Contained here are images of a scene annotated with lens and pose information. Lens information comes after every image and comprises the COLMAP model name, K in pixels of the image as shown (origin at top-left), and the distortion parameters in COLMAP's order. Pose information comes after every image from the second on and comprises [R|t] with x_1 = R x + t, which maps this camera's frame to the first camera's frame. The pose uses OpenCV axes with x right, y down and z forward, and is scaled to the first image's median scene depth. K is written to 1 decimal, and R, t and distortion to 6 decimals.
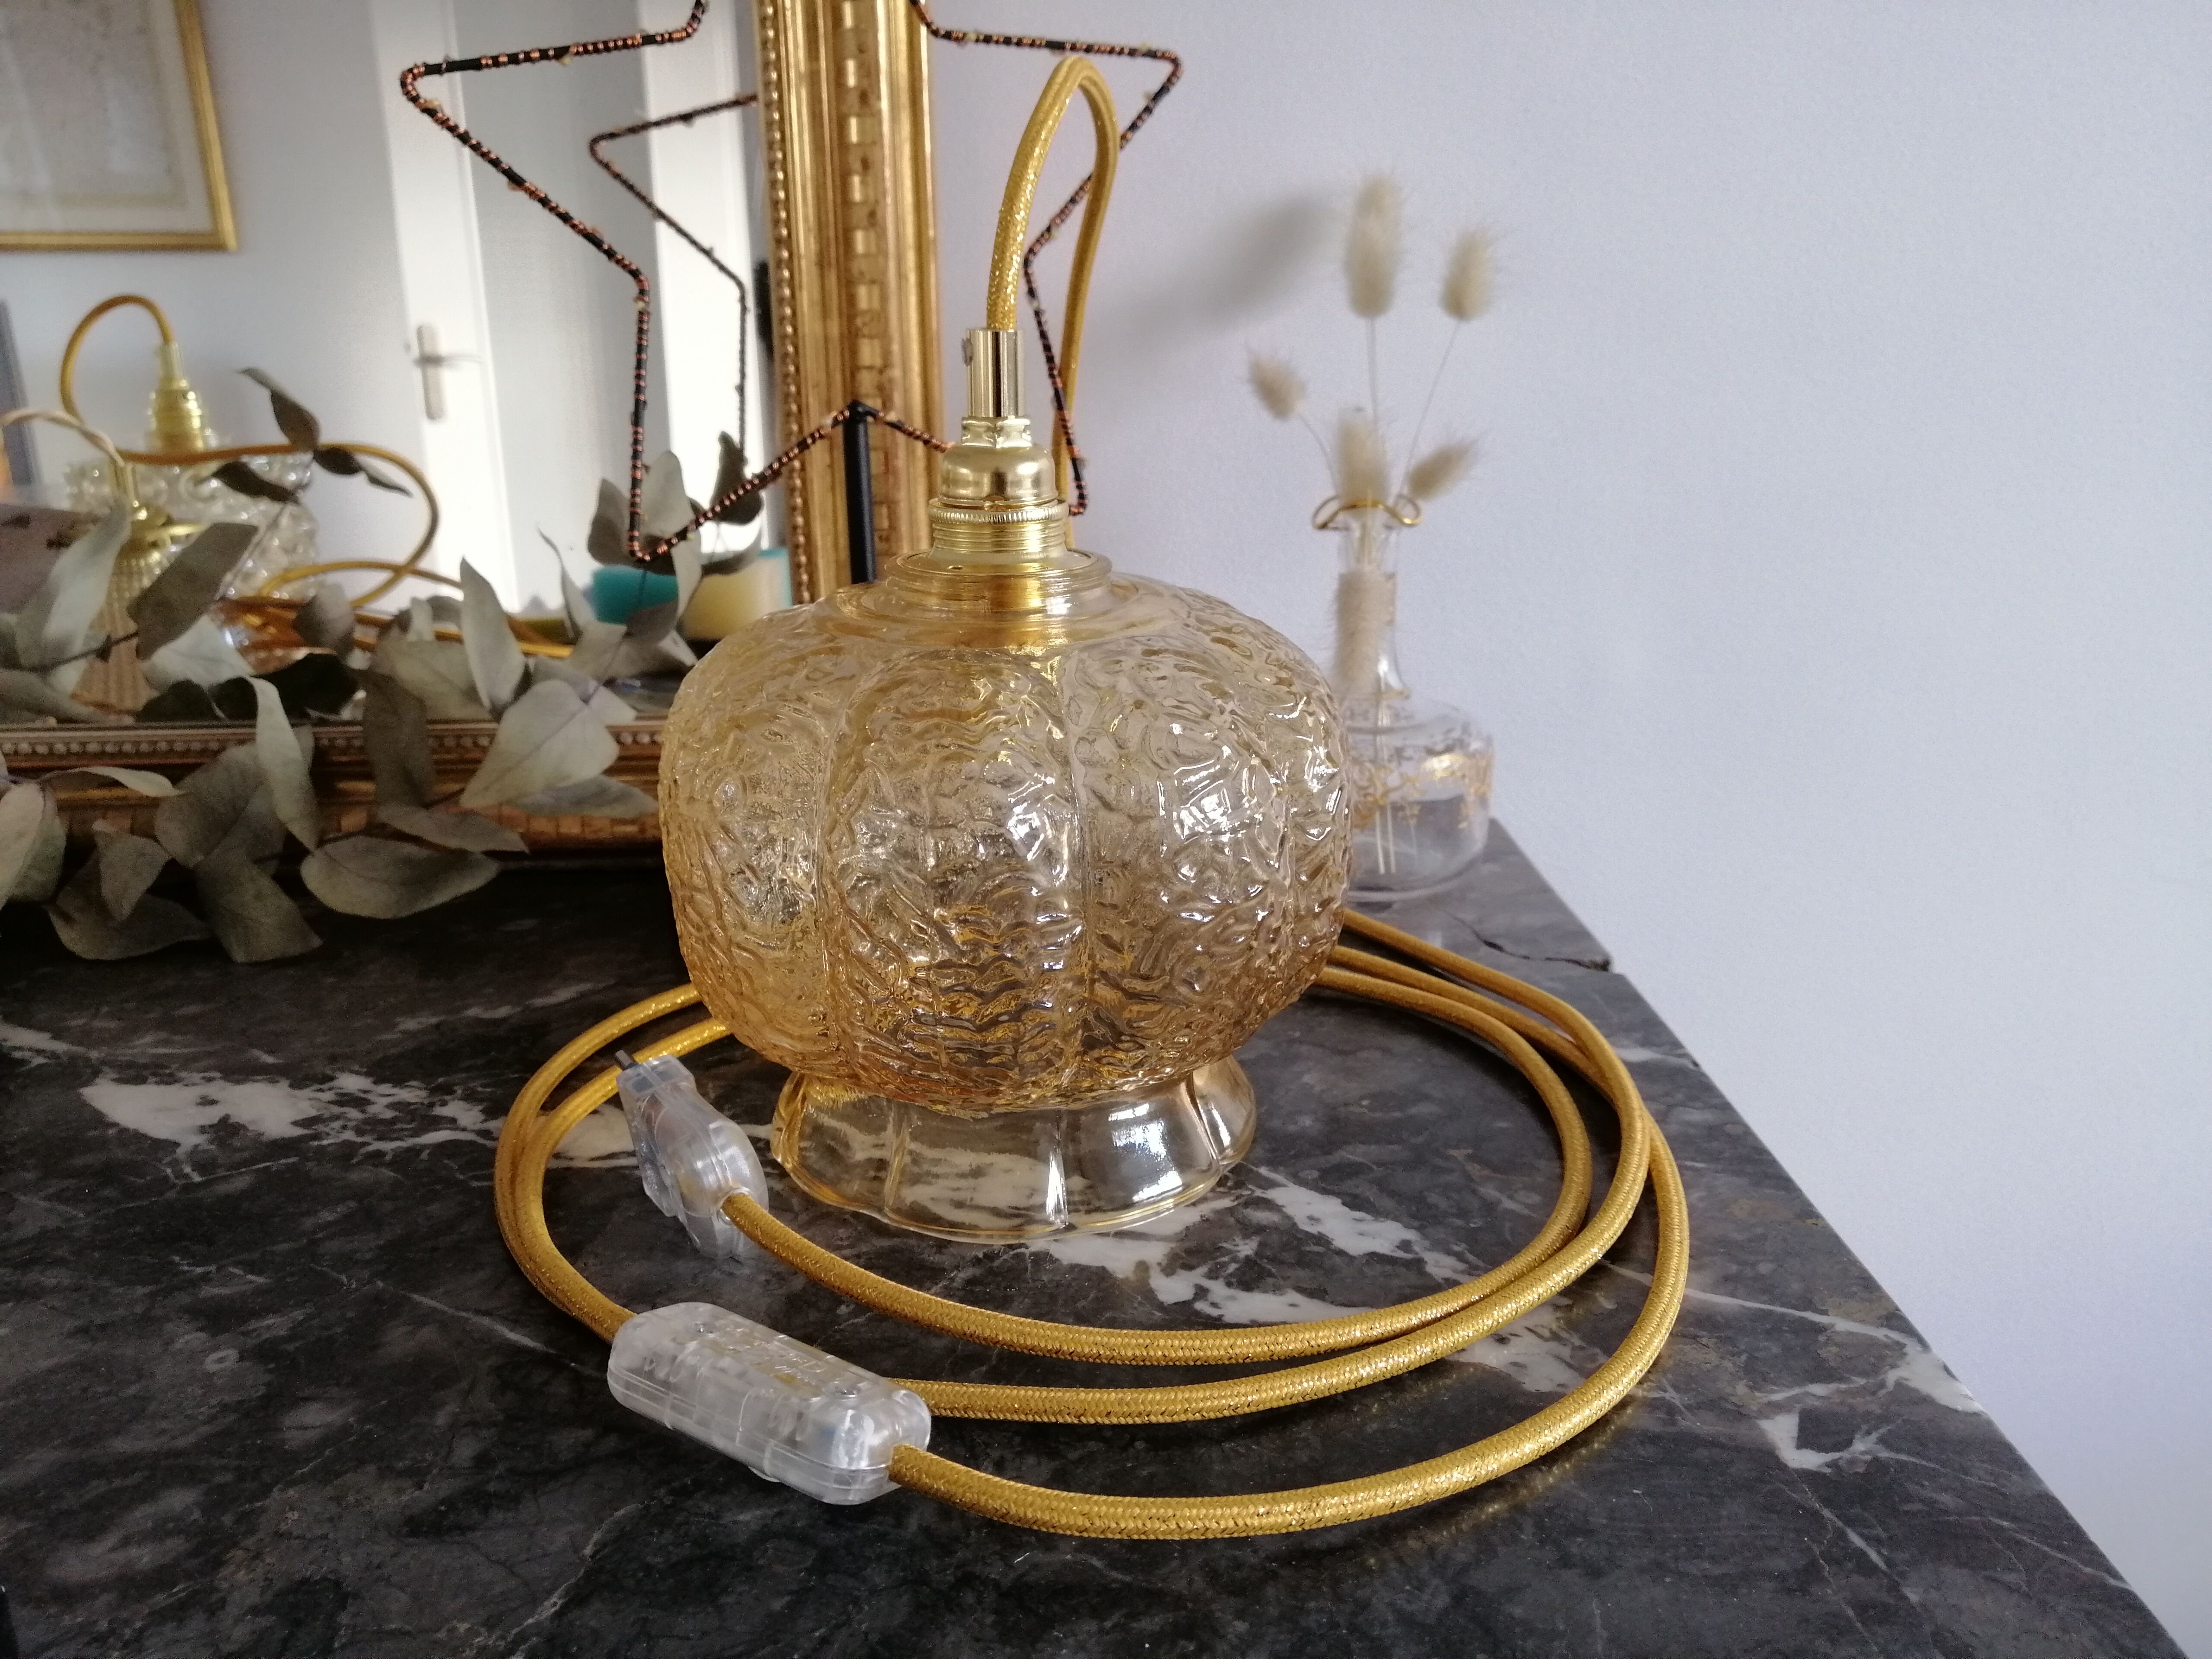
lens RADIAL K [[1747.5, 0, 1106.0], [0, 1747.5, 829.5], [0, 0, 1]] dist [-0.037514, 0.094491]
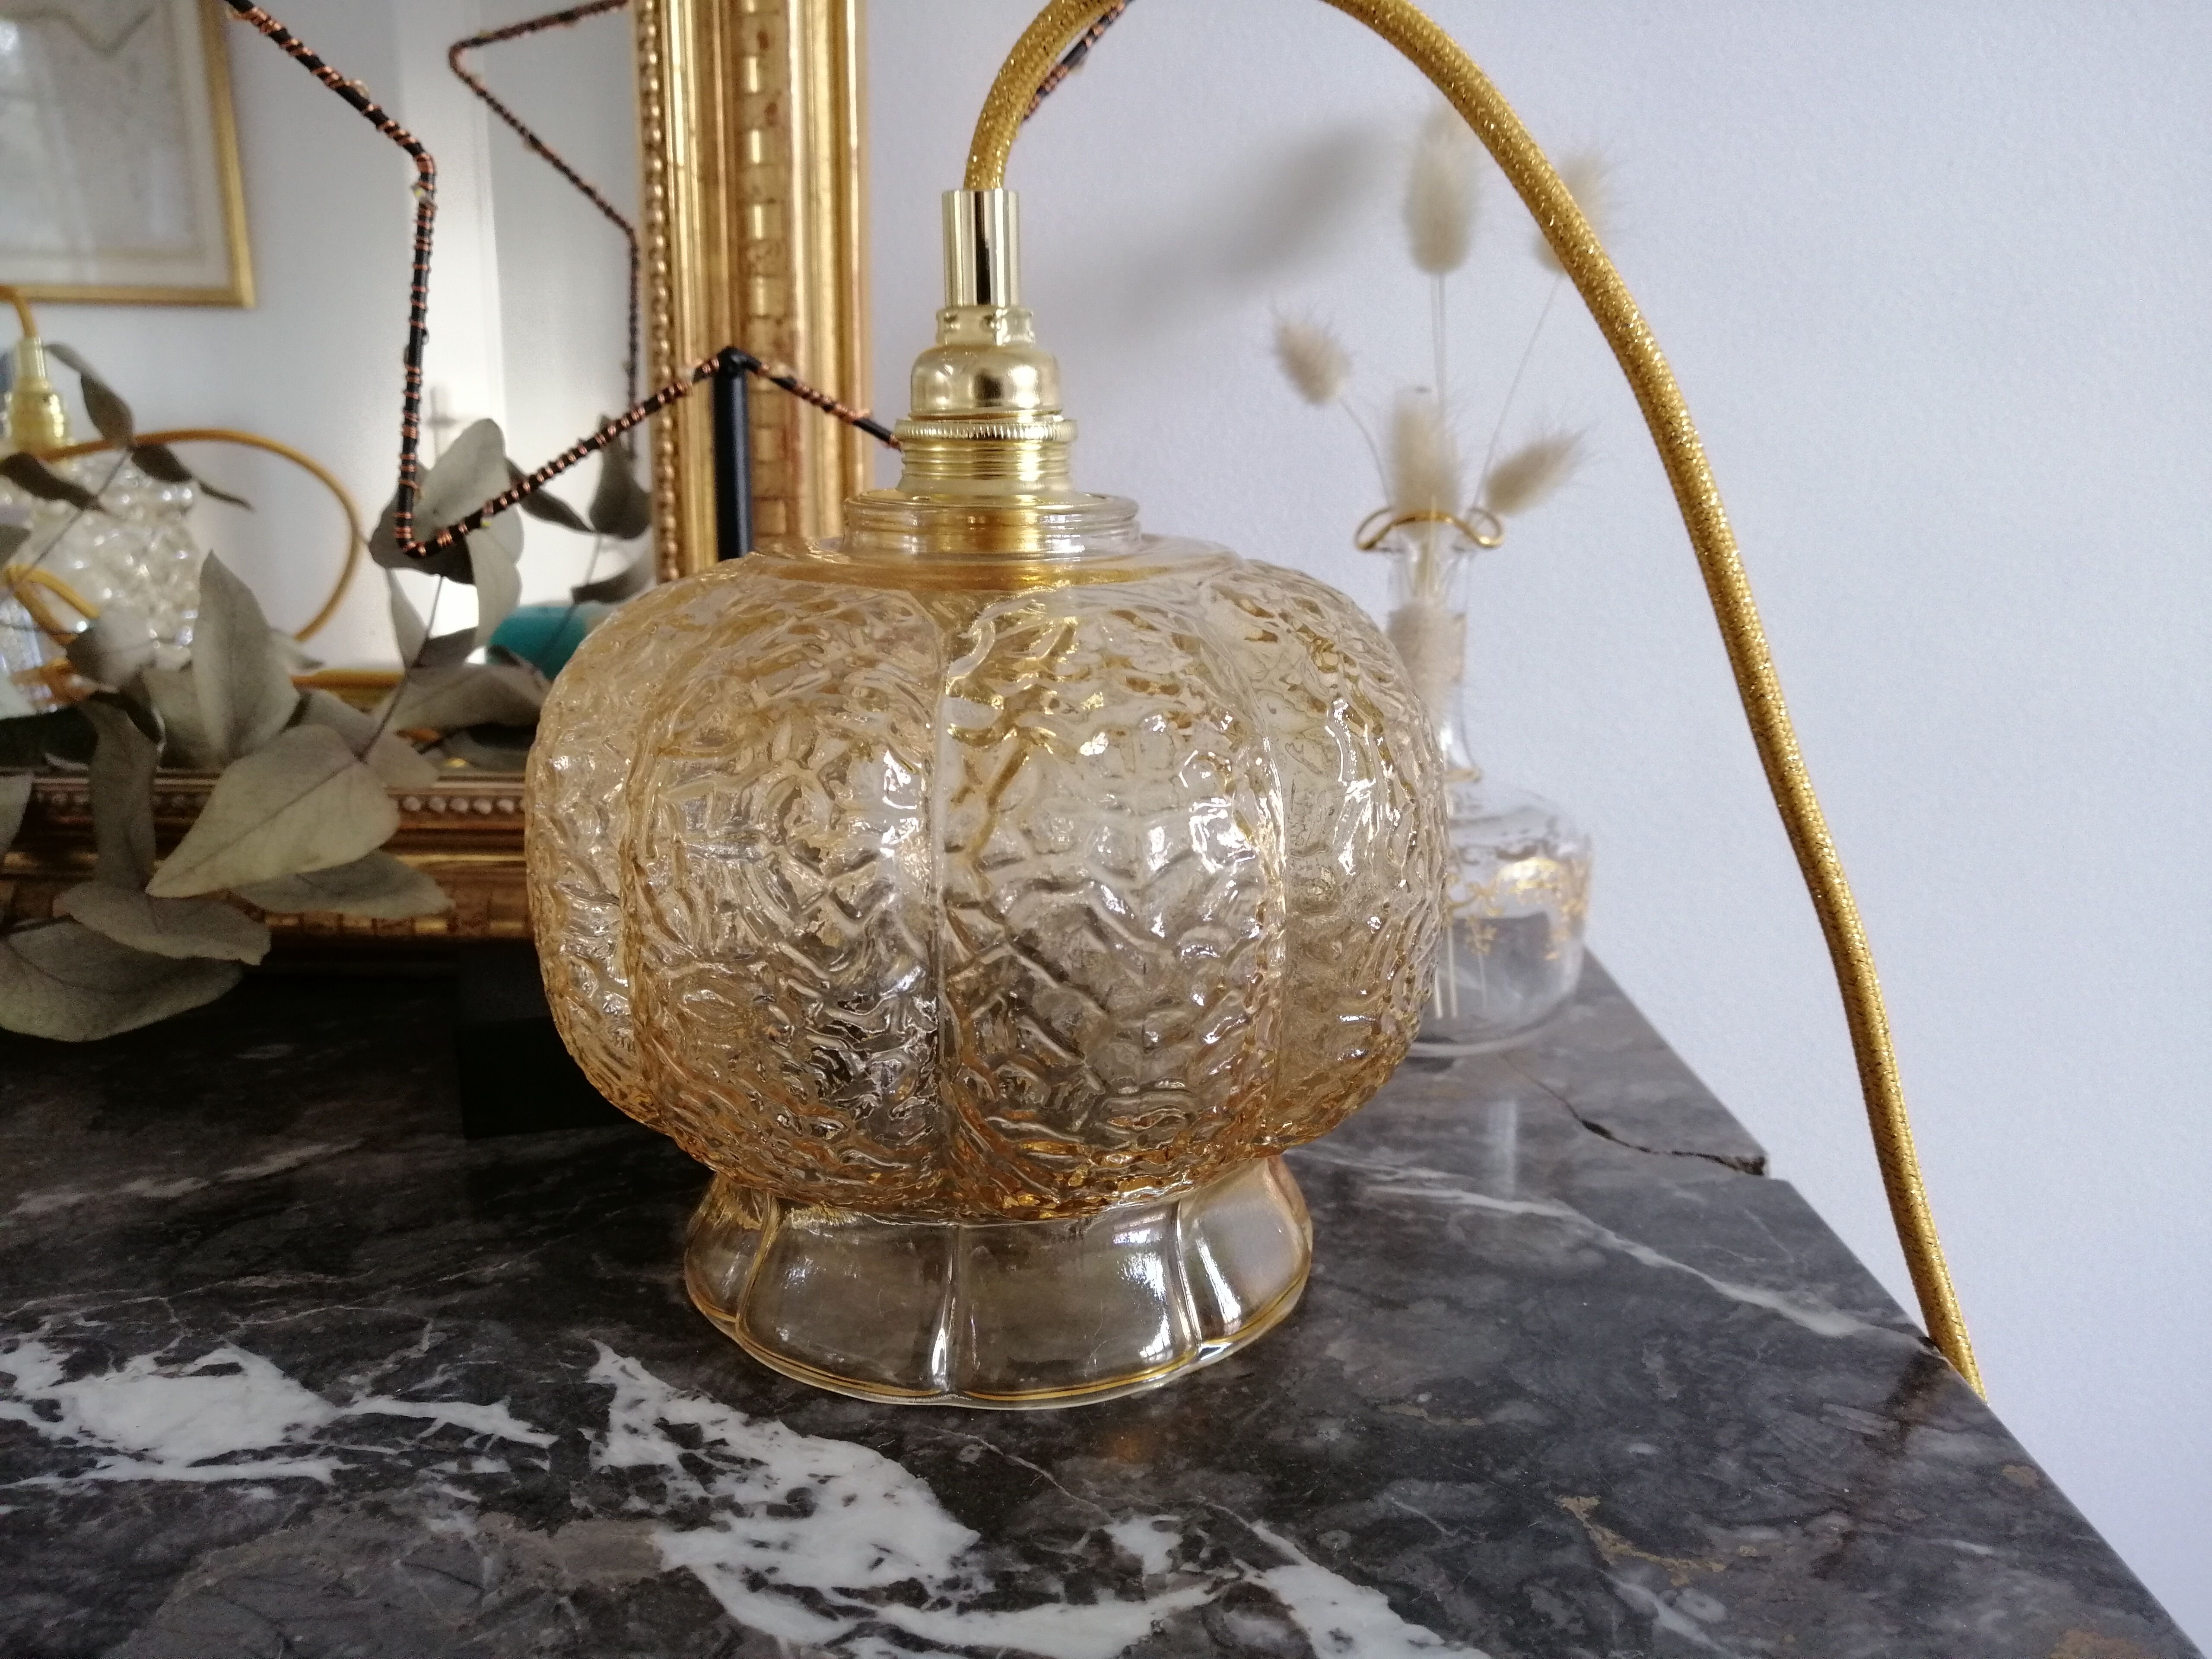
lens RADIAL K [[1747.5, 0, 1106.0], [0, 1747.5, 829.5], [0, 0, 1]] dist [-0.037514, 0.094491]
pose [[0.999467, 0.029982, -0.012926, 0.026405], [-0.030611, 0.998199, -0.051593, -0.012406], [0.011356, 0.051962, 0.998585, 0.271284]]
